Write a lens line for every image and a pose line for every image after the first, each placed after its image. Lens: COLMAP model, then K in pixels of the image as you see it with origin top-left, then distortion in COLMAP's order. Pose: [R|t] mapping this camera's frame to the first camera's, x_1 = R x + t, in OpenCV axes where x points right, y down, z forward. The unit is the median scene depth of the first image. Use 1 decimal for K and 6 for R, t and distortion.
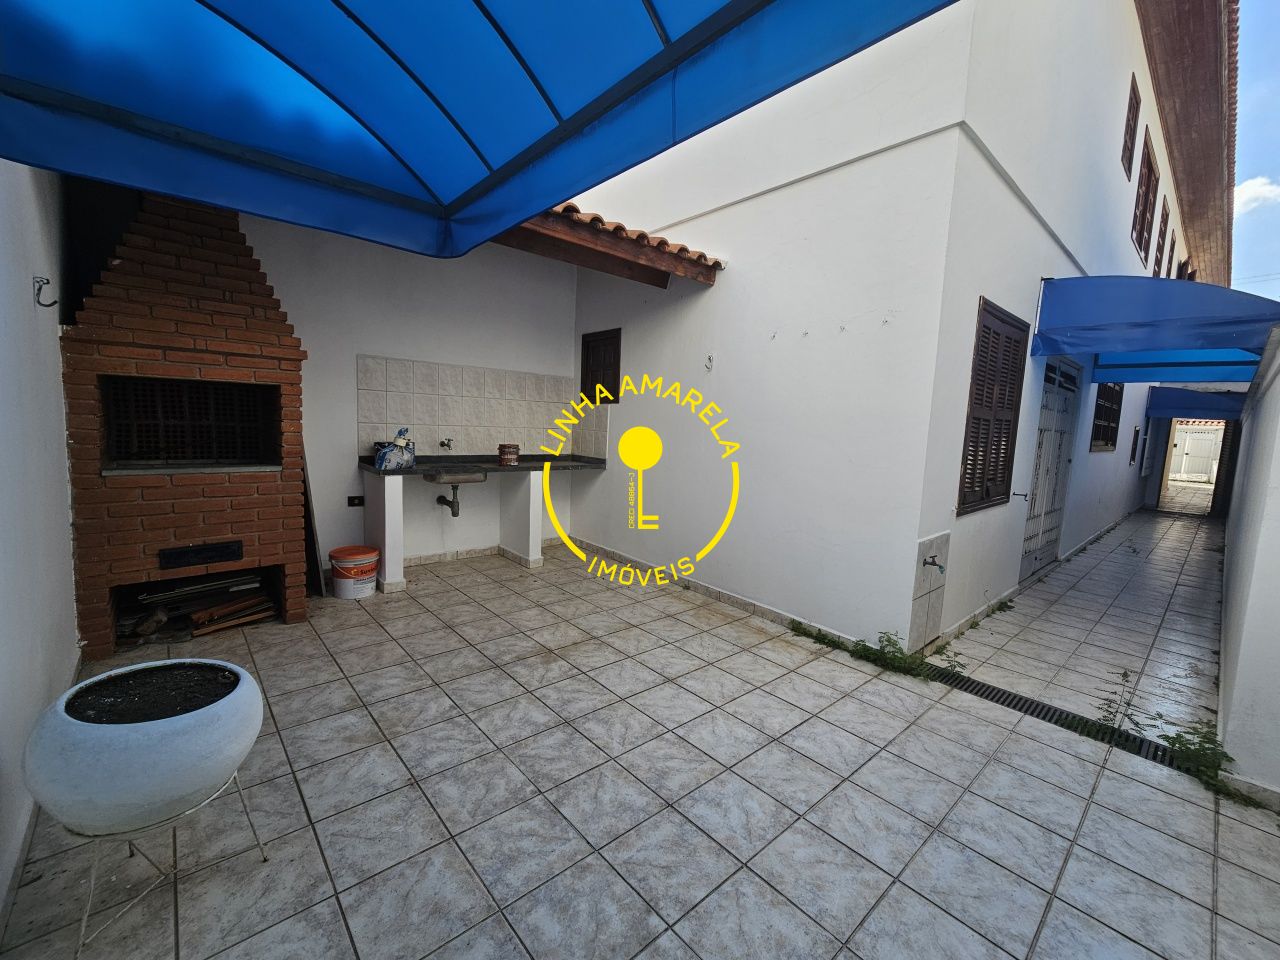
lens RADIAL K [[524.7, 0, 647.2], [0, 524.7, 476.9], [0, 0, 1]] dist [0.002919, 0.002825]
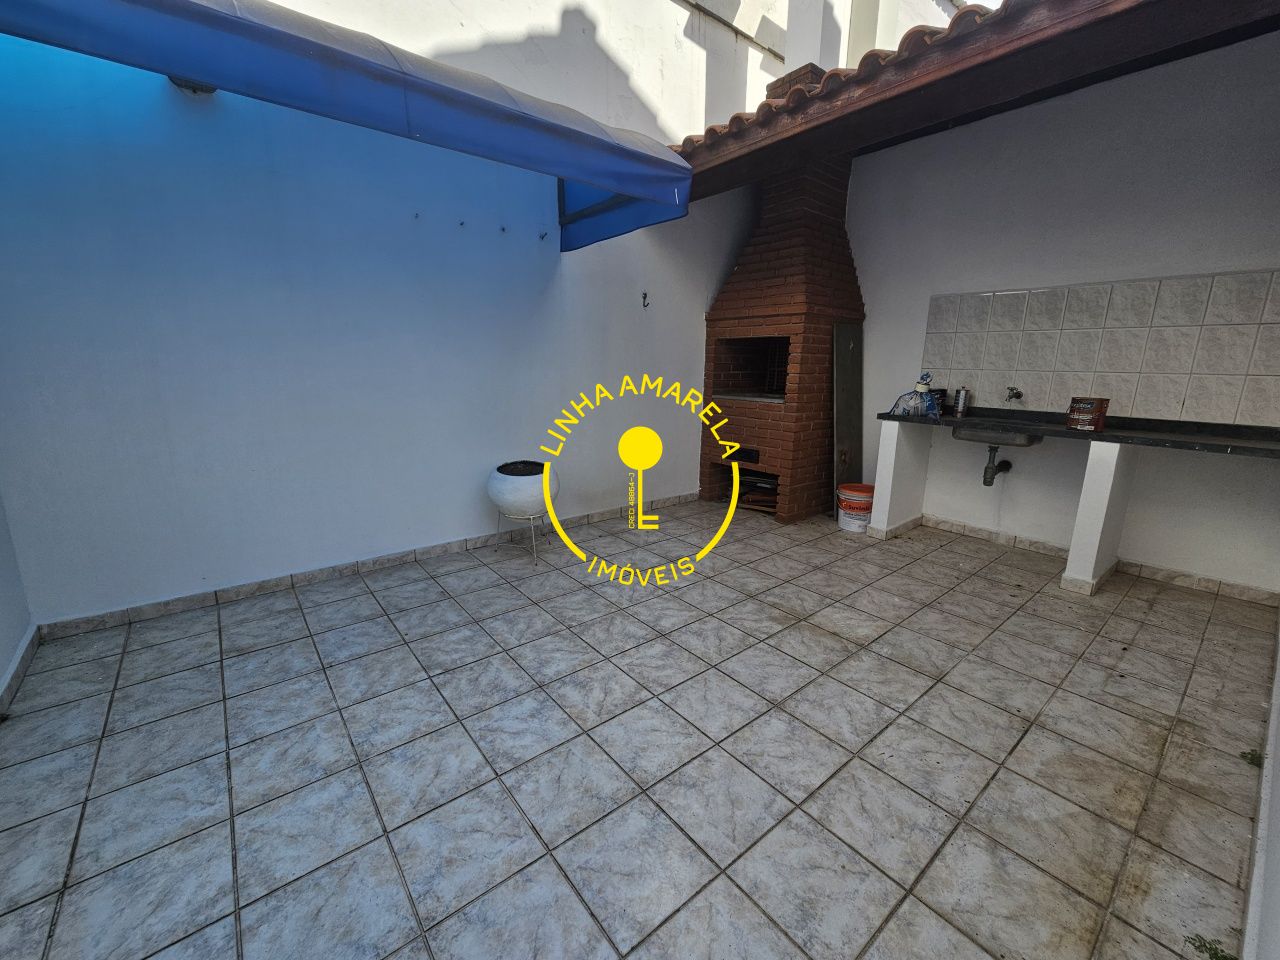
lens RADIAL K [[524.7, 0, 635.5], [0, 524.7, 472.6], [0, 0, 1]] dist [0.002919, 0.002825]
pose [[-0.051804, 0.165121, -0.984912, 0.664394], [-0.120116, 0.978046, 0.170288, -0.022745], [0.991407, 0.127126, -0.030832, 0.738771]]
